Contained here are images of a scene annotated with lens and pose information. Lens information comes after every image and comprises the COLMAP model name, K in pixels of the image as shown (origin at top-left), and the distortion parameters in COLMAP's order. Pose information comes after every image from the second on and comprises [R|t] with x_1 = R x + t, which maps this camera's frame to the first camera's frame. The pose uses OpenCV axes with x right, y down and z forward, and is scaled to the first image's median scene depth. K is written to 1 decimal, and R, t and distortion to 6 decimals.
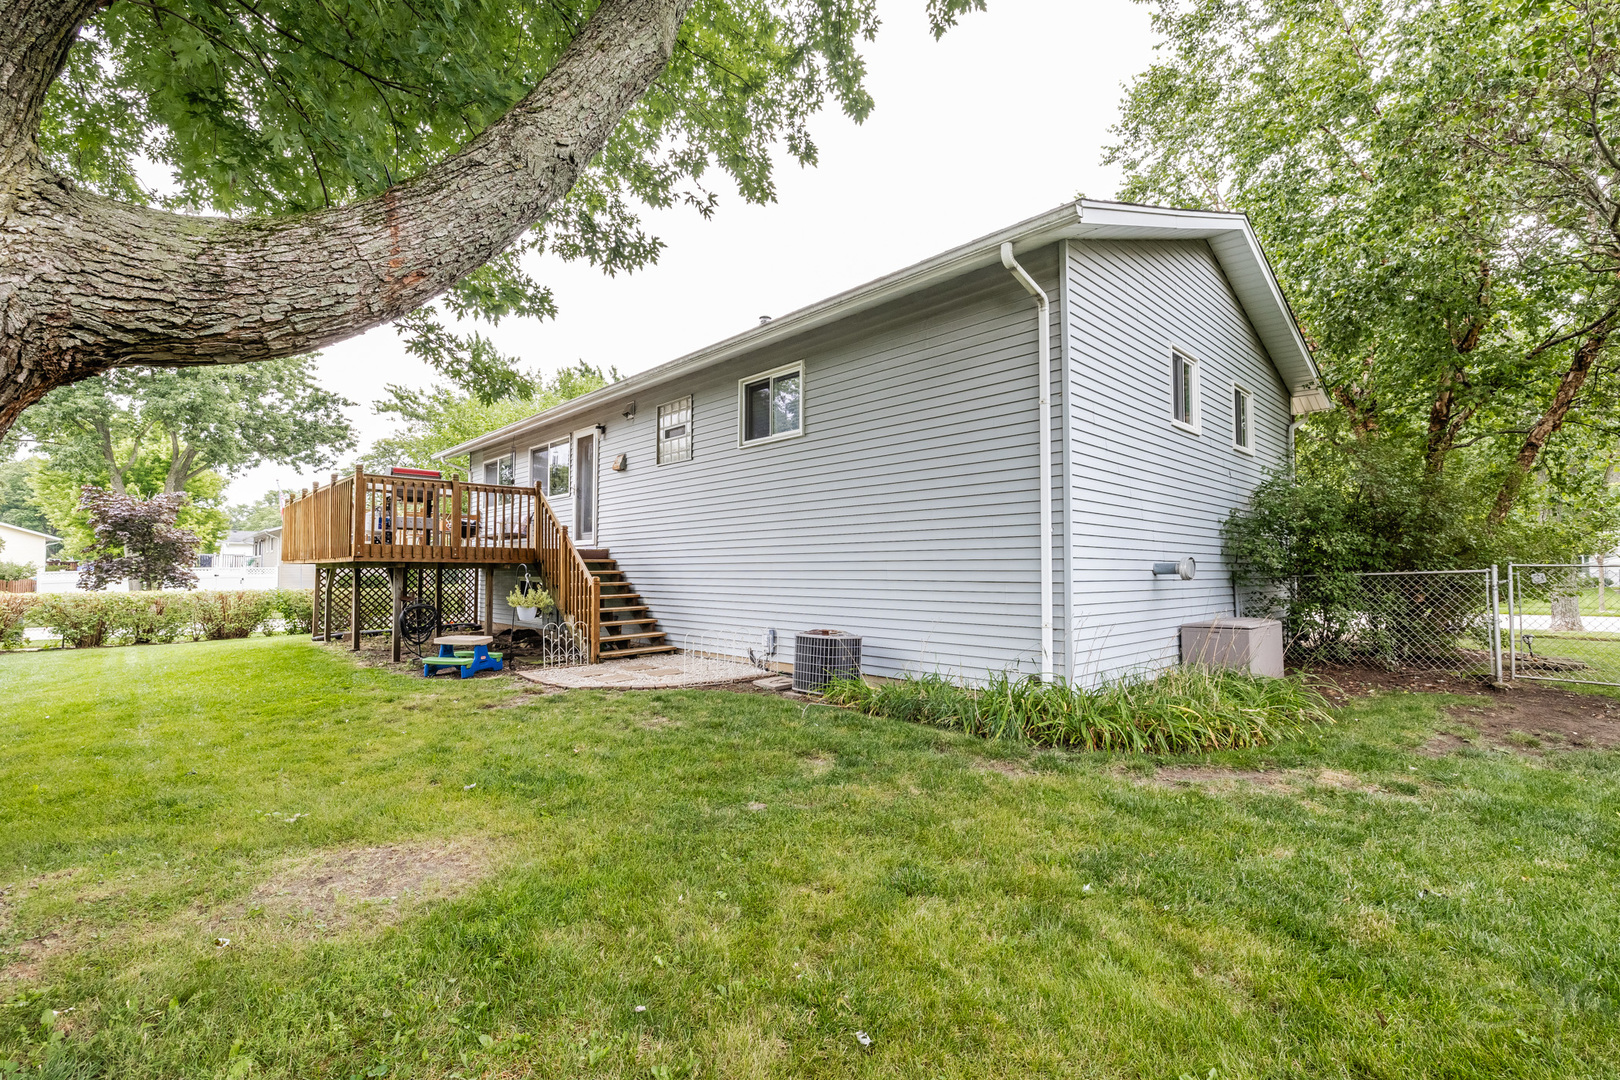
lens RADIAL K [[699.9, 0, 809.8], [0, 699.9, 547.4], [0, 0, 1]] dist [0.000372, 0.000037]
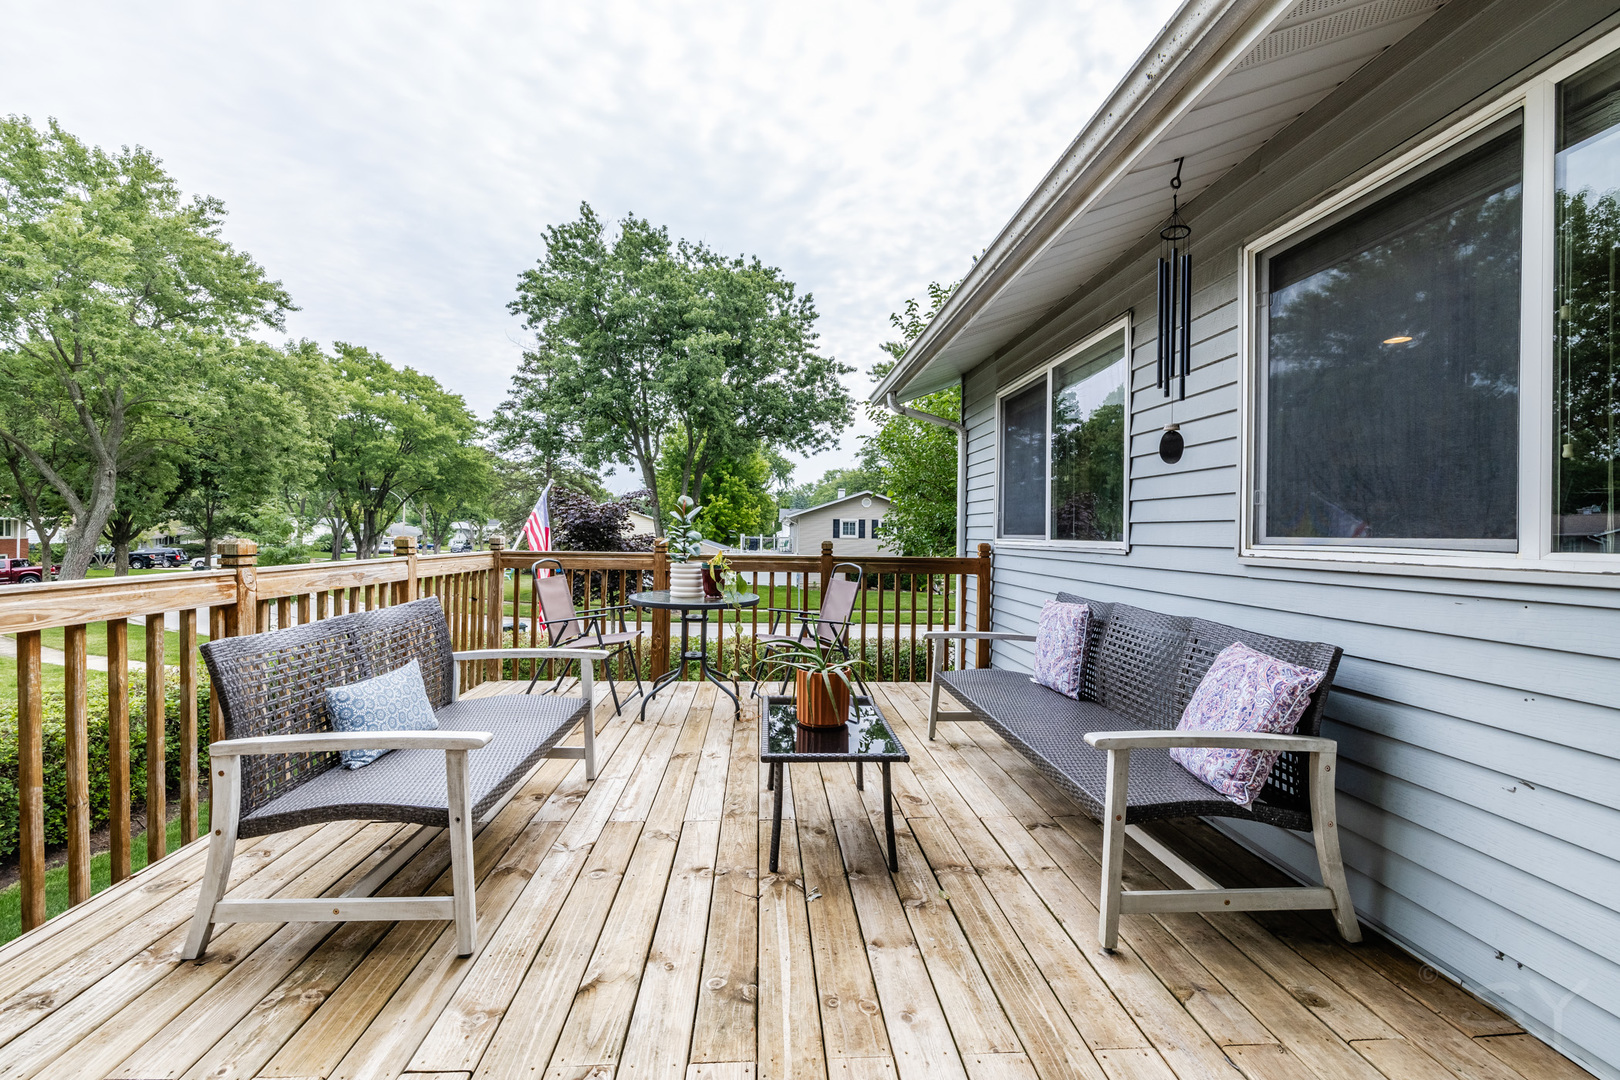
lens RADIAL K [[699.9, 0, 803.2], [0, 699.9, 538.5], [0, 0, 1]] dist [0.000372, 0.000037]
pose [[0.762610, 0.010693, -0.646770, -0.148925], [0.014162, 0.999348, 0.033221, -0.031238], [0.646704, -0.034494, 0.761961, 0.317608]]
